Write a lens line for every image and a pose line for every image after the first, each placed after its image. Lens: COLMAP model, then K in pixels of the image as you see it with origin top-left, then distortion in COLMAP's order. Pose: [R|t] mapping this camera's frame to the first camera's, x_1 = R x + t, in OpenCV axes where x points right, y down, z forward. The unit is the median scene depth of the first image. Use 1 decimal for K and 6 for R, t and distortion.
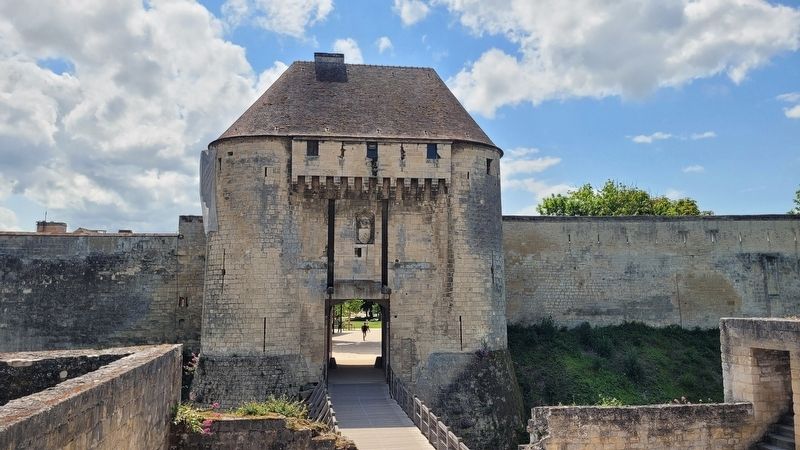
lens RADIAL K [[606.4, 0, 399.2], [0, 606.4, 220.8], [0, 0, 1]] dist [0.026295, -0.000674]
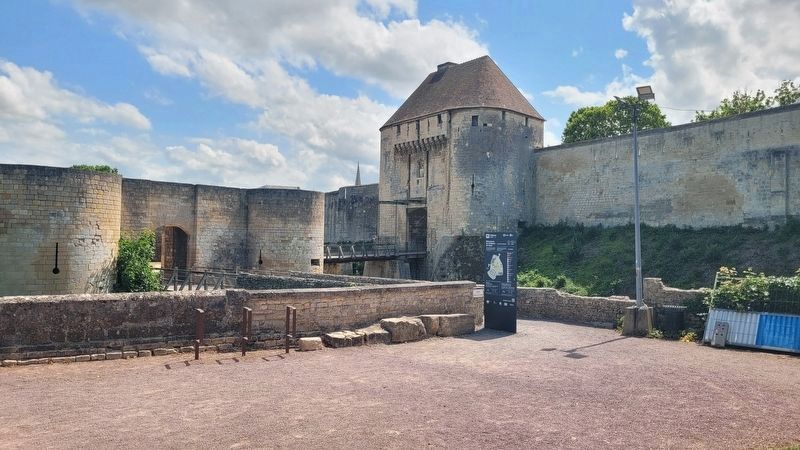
lens RADIAL K [[606.4, 0, 399.2], [0, 606.4, 220.8], [0, 0, 1]] dist [0.026295, -0.000674]
pose [[0.503733, -0.022087, -0.863577, 1.457653], [0.092362, 0.995320, 0.028420, 0.109302], [0.858907, -0.094078, 0.503416, 0.023397]]
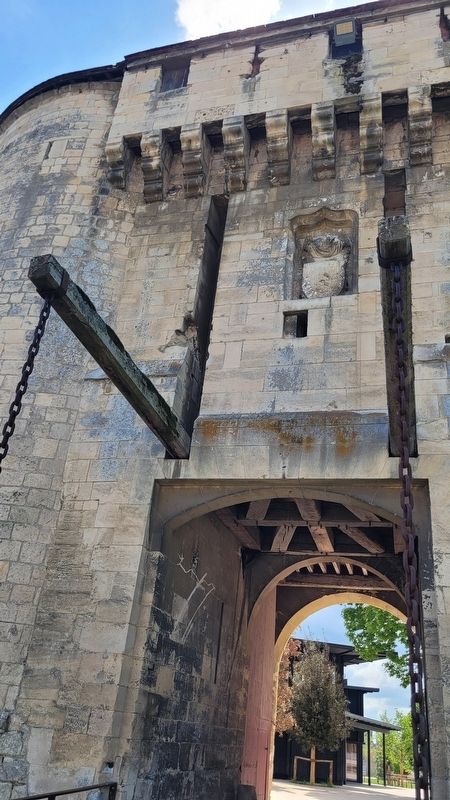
lens RADIAL K [[606.4, 0, 227.7], [0, 606.4, 409.6], [0, 0, 1]] dist [0.026295, -0.000674]
pose [[0.934817, -0.078392, -0.346369, -0.005339], [-0.058261, 0.928264, -0.367330, 0.186380], [0.350317, 0.363567, 0.863190, 0.761881]]
